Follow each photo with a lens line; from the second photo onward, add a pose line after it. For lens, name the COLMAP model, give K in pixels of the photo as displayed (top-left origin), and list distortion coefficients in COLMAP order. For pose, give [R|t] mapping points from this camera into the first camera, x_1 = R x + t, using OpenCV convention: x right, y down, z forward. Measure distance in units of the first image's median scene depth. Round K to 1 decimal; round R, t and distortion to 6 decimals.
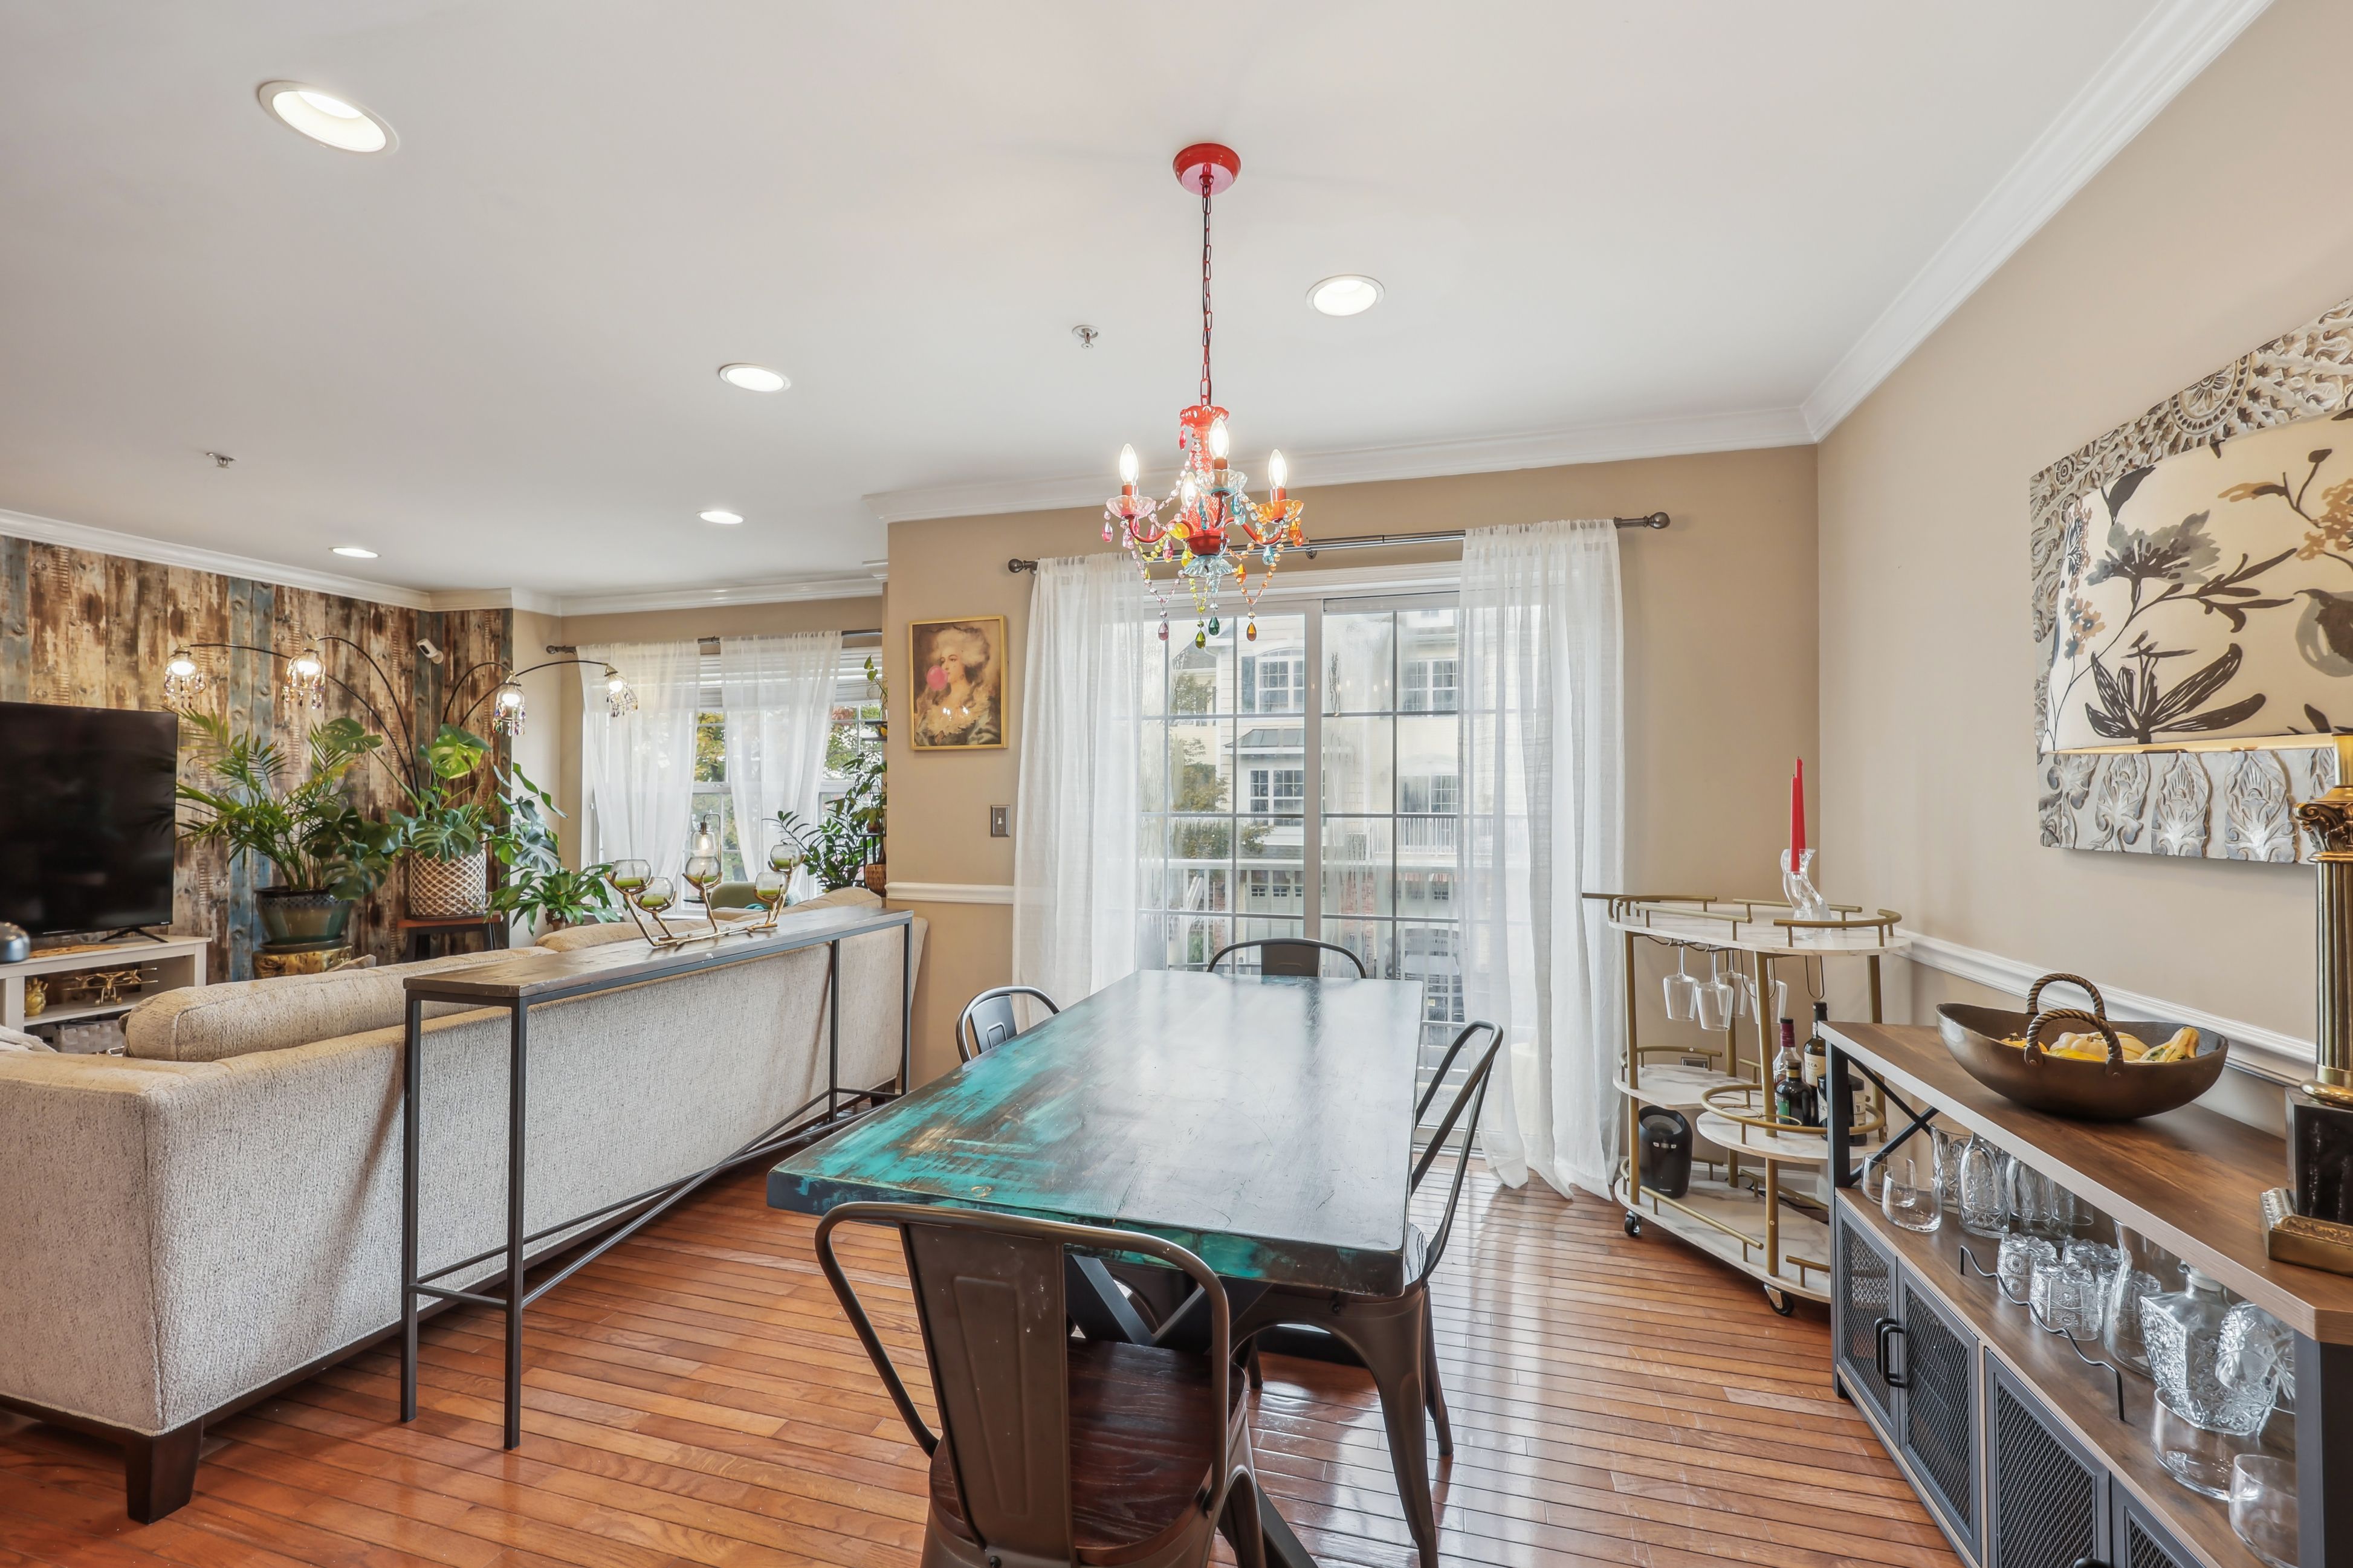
lens RADIAL K [[959.4, 0, 1162.2], [0, 959.4, 788.5], [0, 0, 1]] dist [0.003843, 0.000583]
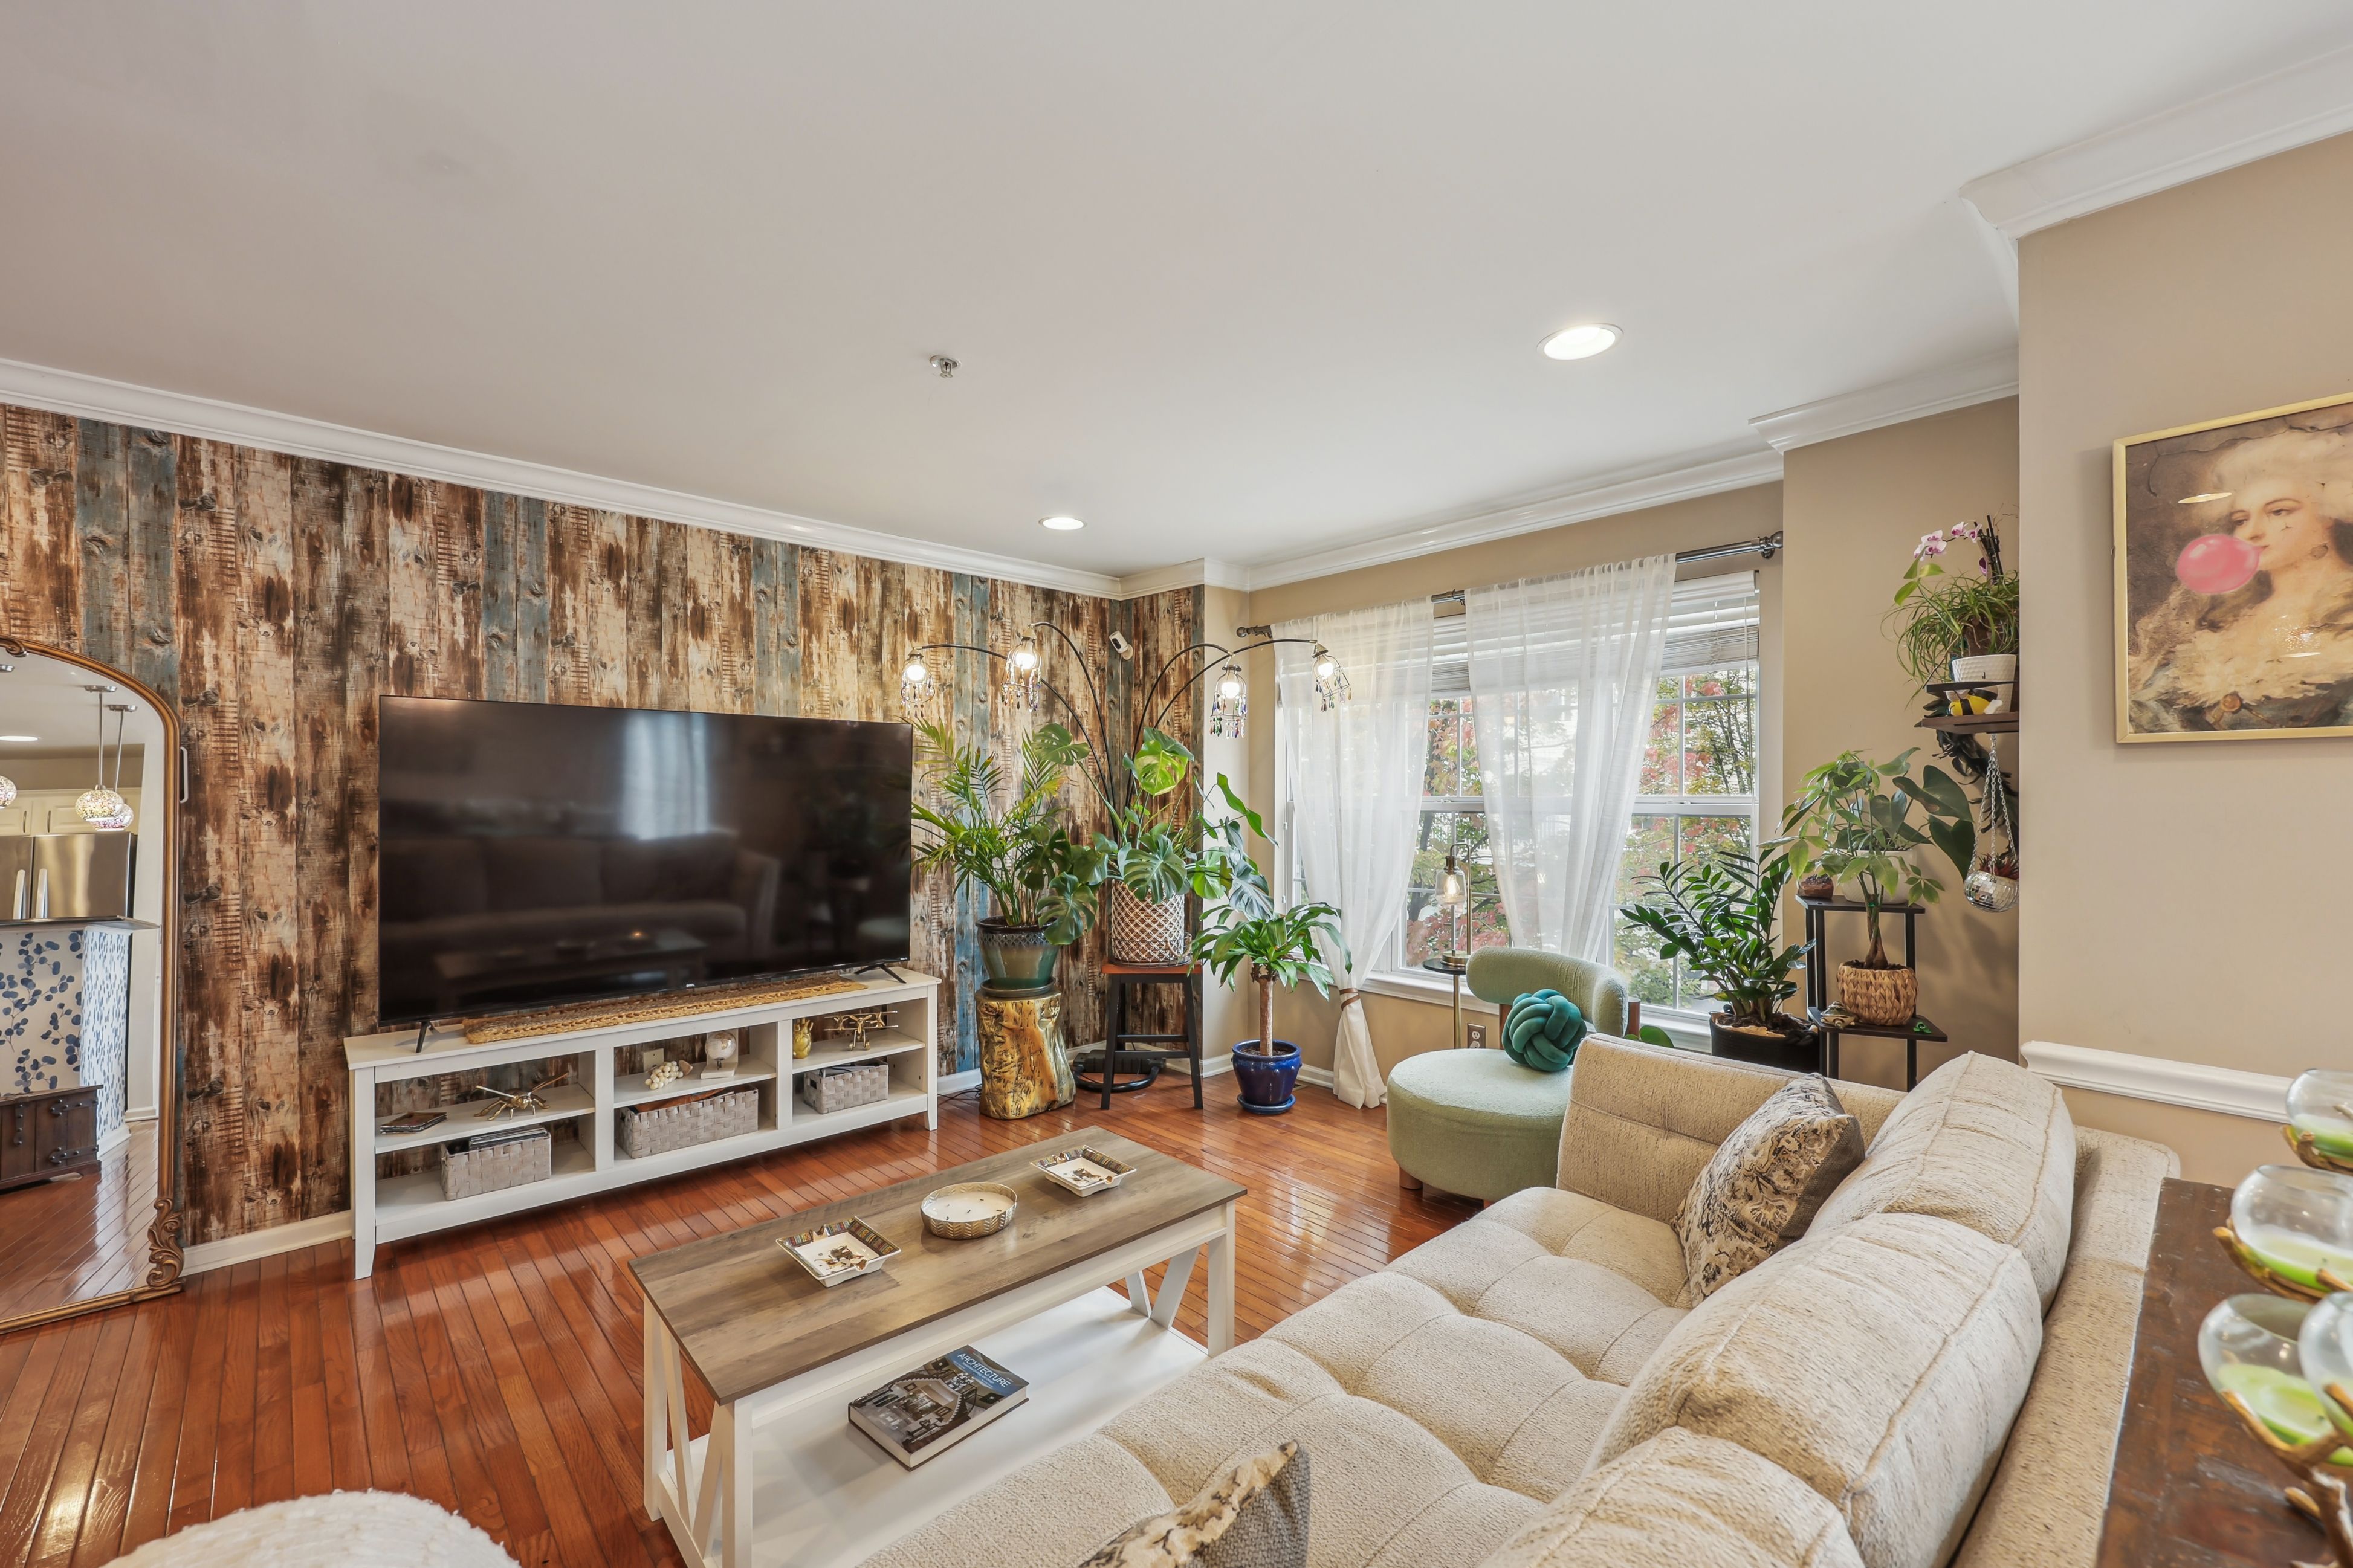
lens RADIAL K [[959.4, 0, 1171.5], [0, 959.4, 787.2], [0, 0, 1]] dist [0.003843, 0.000583]
pose [[0.853733, -0.002281, -0.520706, -0.413906], [0.003338, 0.999994, 0.001091, -0.022455], [0.520700, -0.002670, 0.853735, 0.429269]]
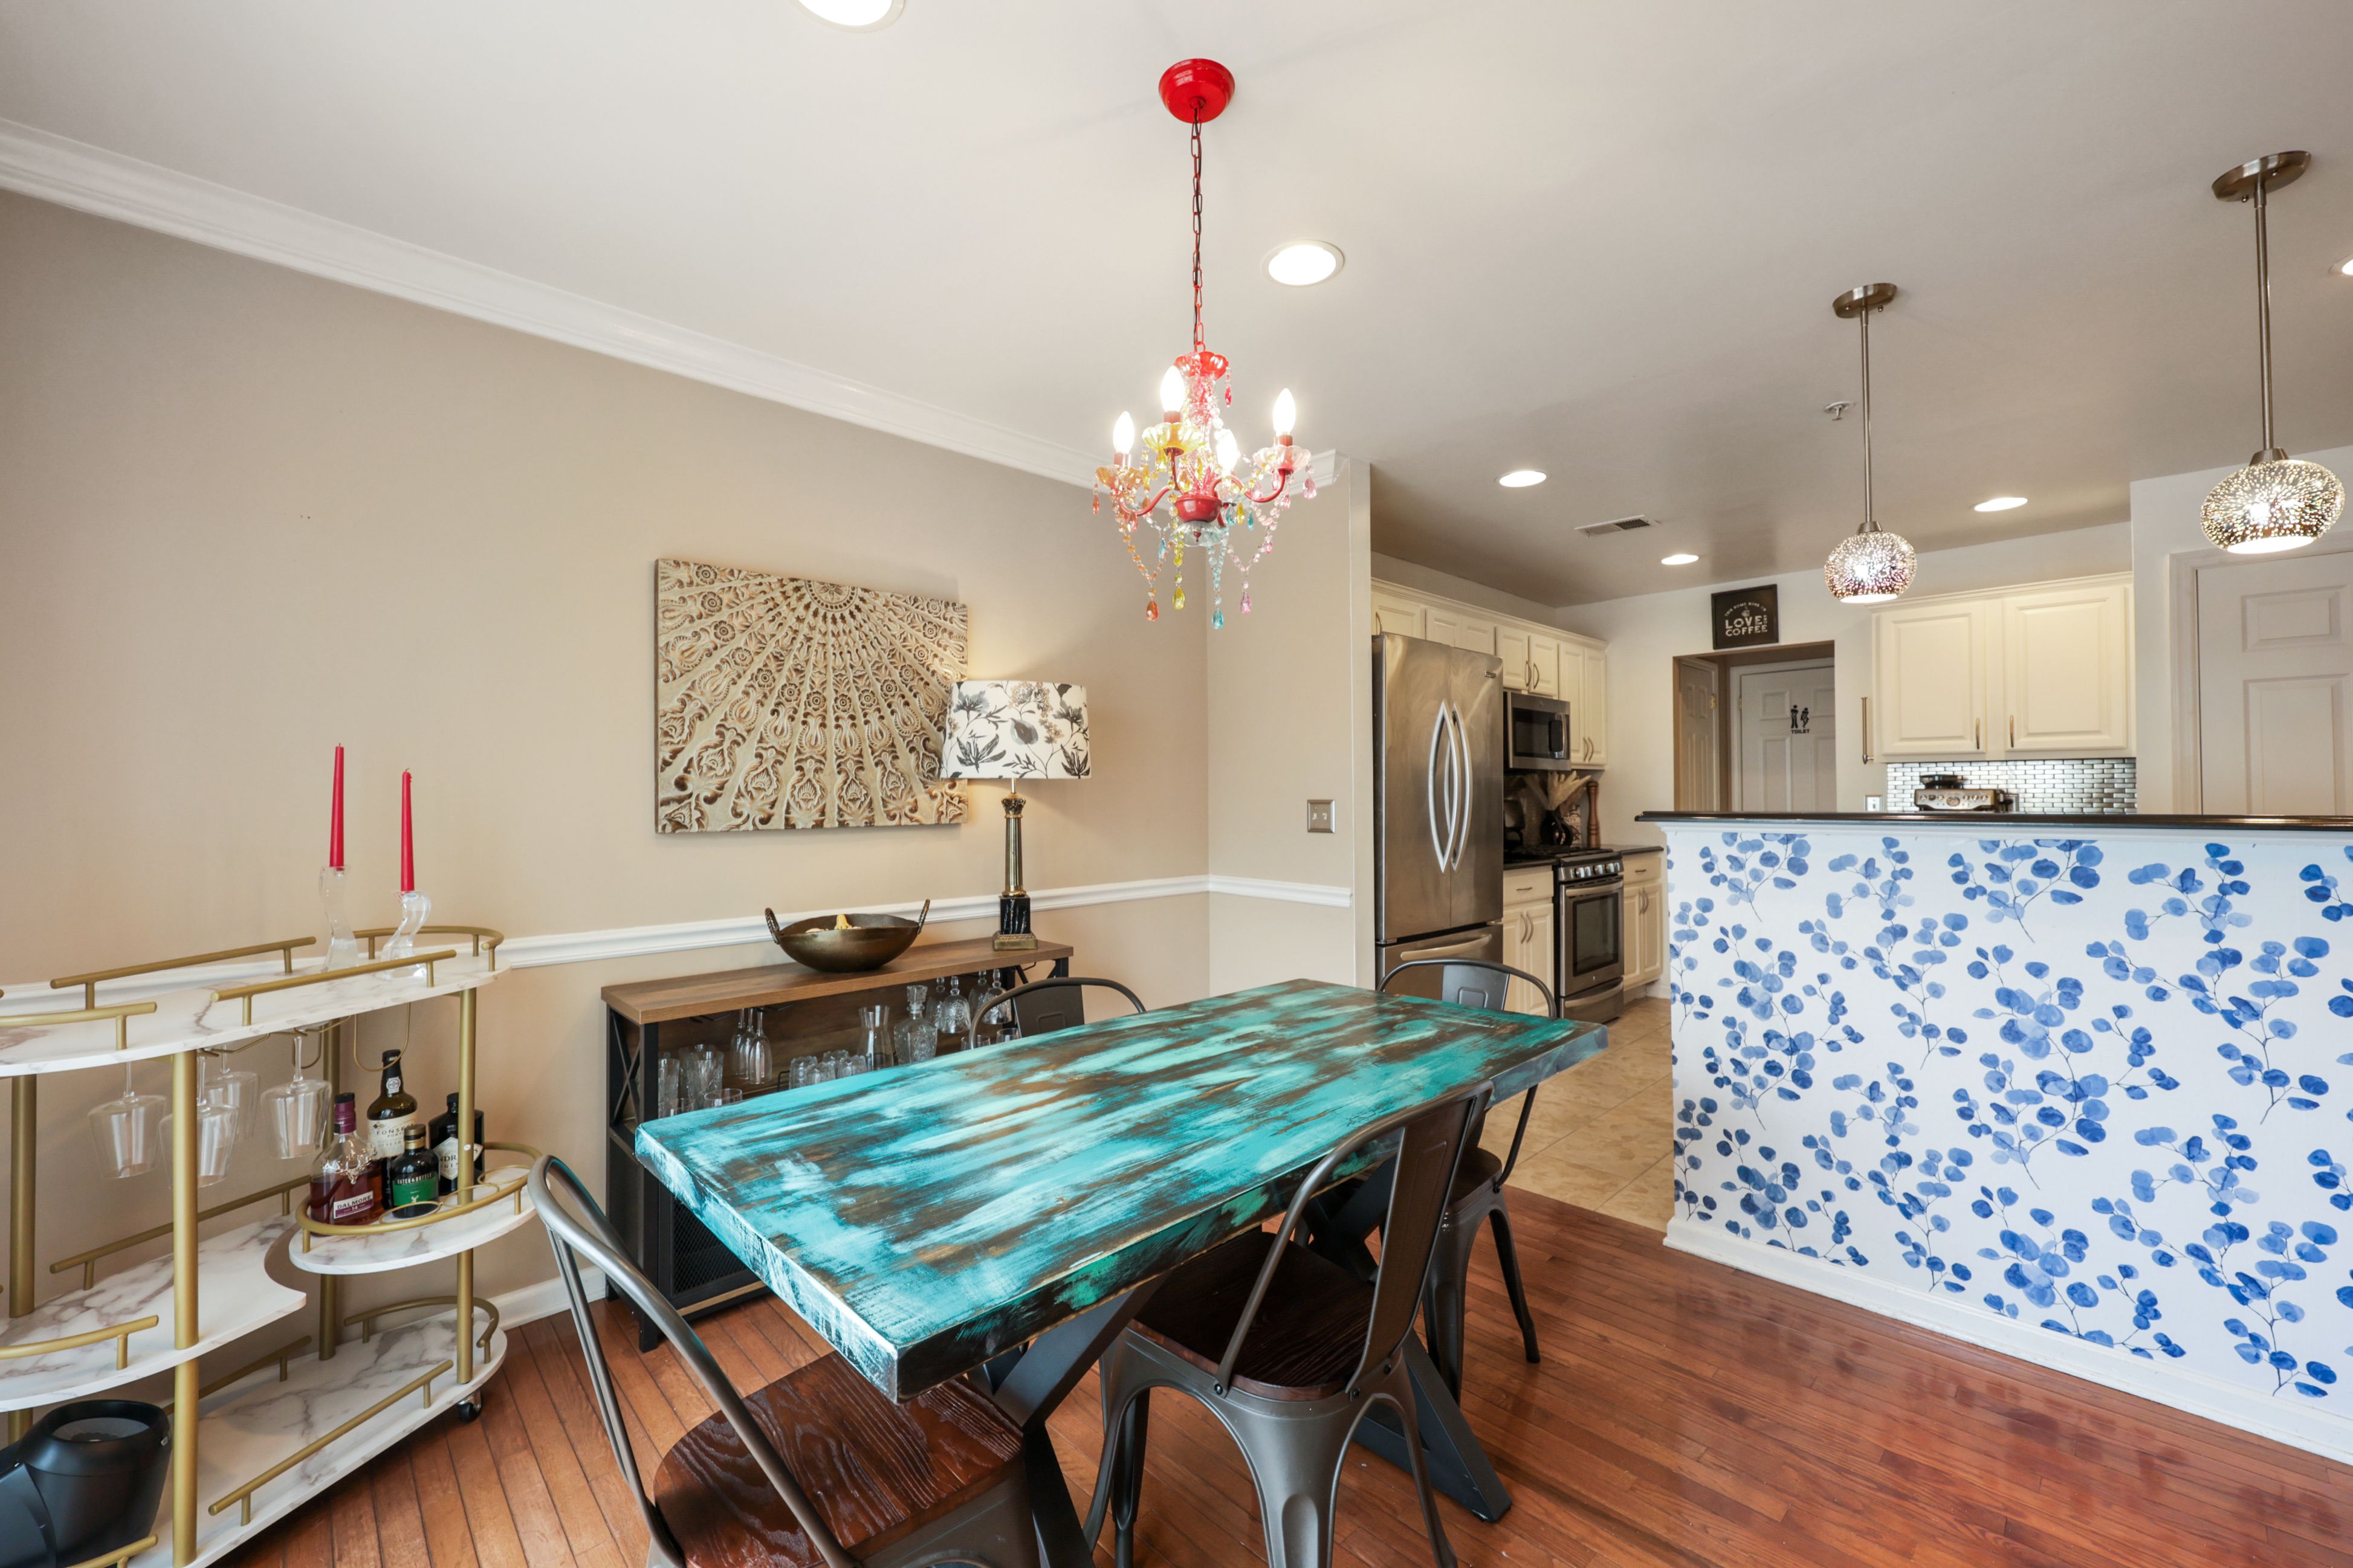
lens RADIAL K [[947.6, 0, 1165.2], [0, 947.6, 781.9], [0, 0, 1]] dist [0.003712, 0.000298]
pose [[-0.862729, 0.008226, 0.505600, -0.183450], [-0.003432, 0.999749, -0.022122, 0.007225], [-0.505655, -0.020820, -0.862484, 0.880346]]
